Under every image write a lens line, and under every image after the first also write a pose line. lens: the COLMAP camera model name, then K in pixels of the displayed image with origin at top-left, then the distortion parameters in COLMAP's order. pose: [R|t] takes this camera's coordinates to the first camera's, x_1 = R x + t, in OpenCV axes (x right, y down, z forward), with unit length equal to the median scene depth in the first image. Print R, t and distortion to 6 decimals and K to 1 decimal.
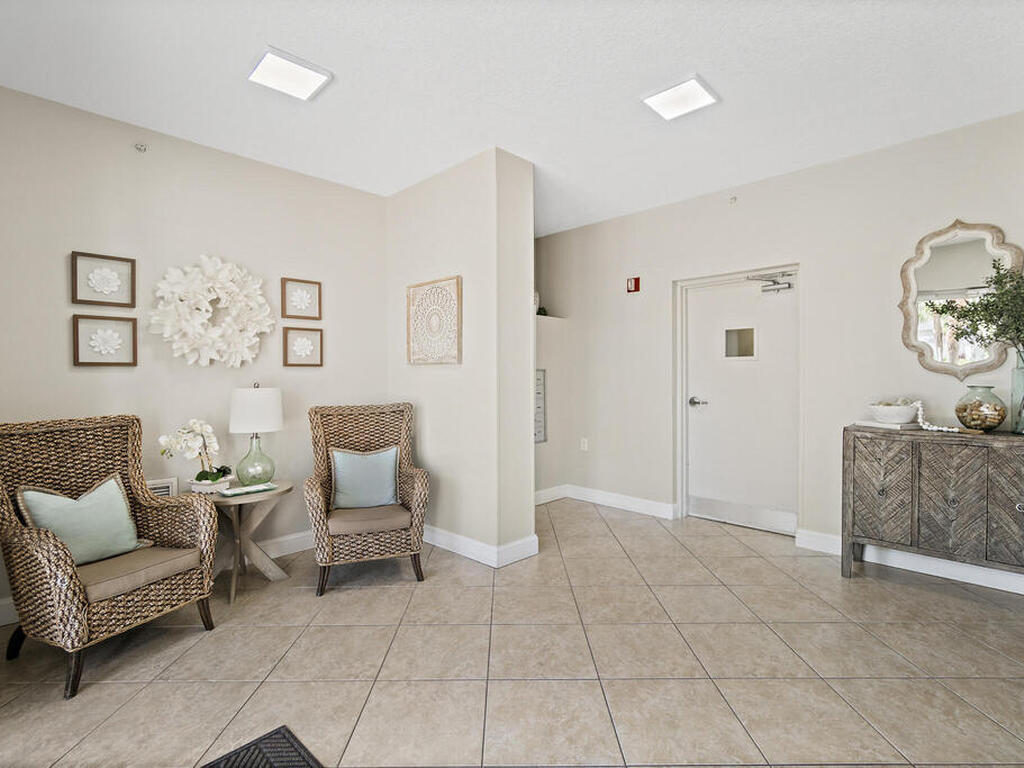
lens RADIAL K [[502.6, 0, 503.5], [0, 502.6, 383.7], [0, 0, 1]] dist [-0.010273, 0.001723]
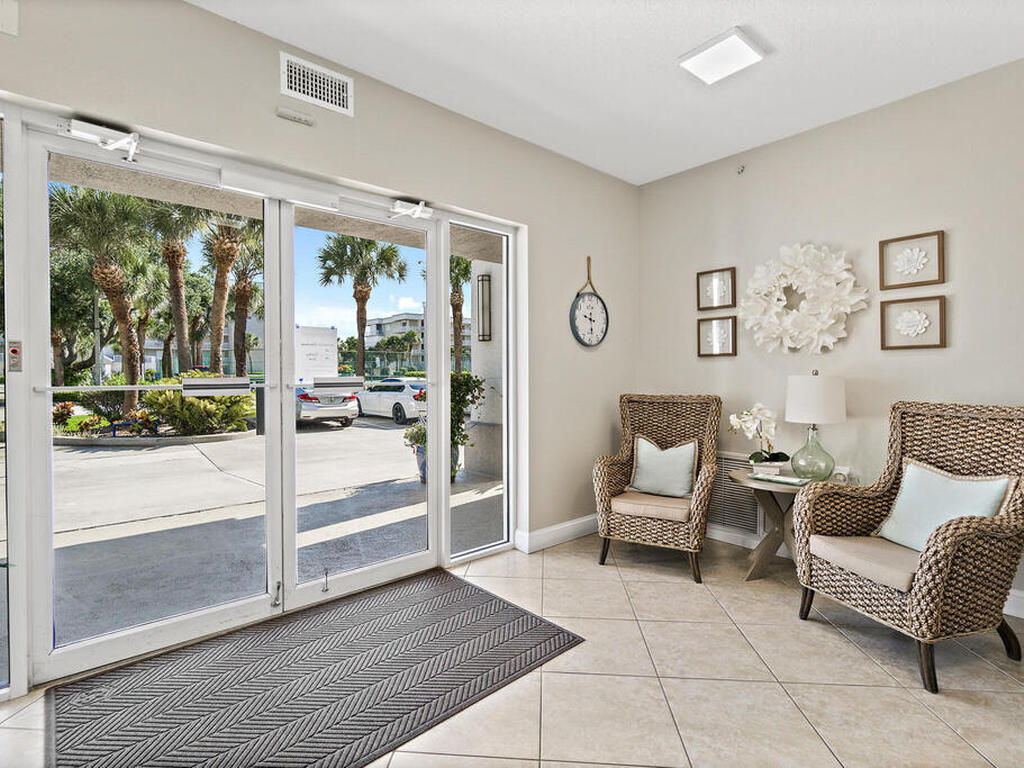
lens RADIAL K [[502.6, 0, 505.7], [0, 502.6, 378.1], [0, 0, 1]] dist [-0.010273, 0.001723]
pose [[-0.087353, 0.028961, -0.995756, 0.504820], [0.006685, 0.999572, 0.028485, -0.018478], [0.996155, -0.004168, -0.087509, 0.539893]]
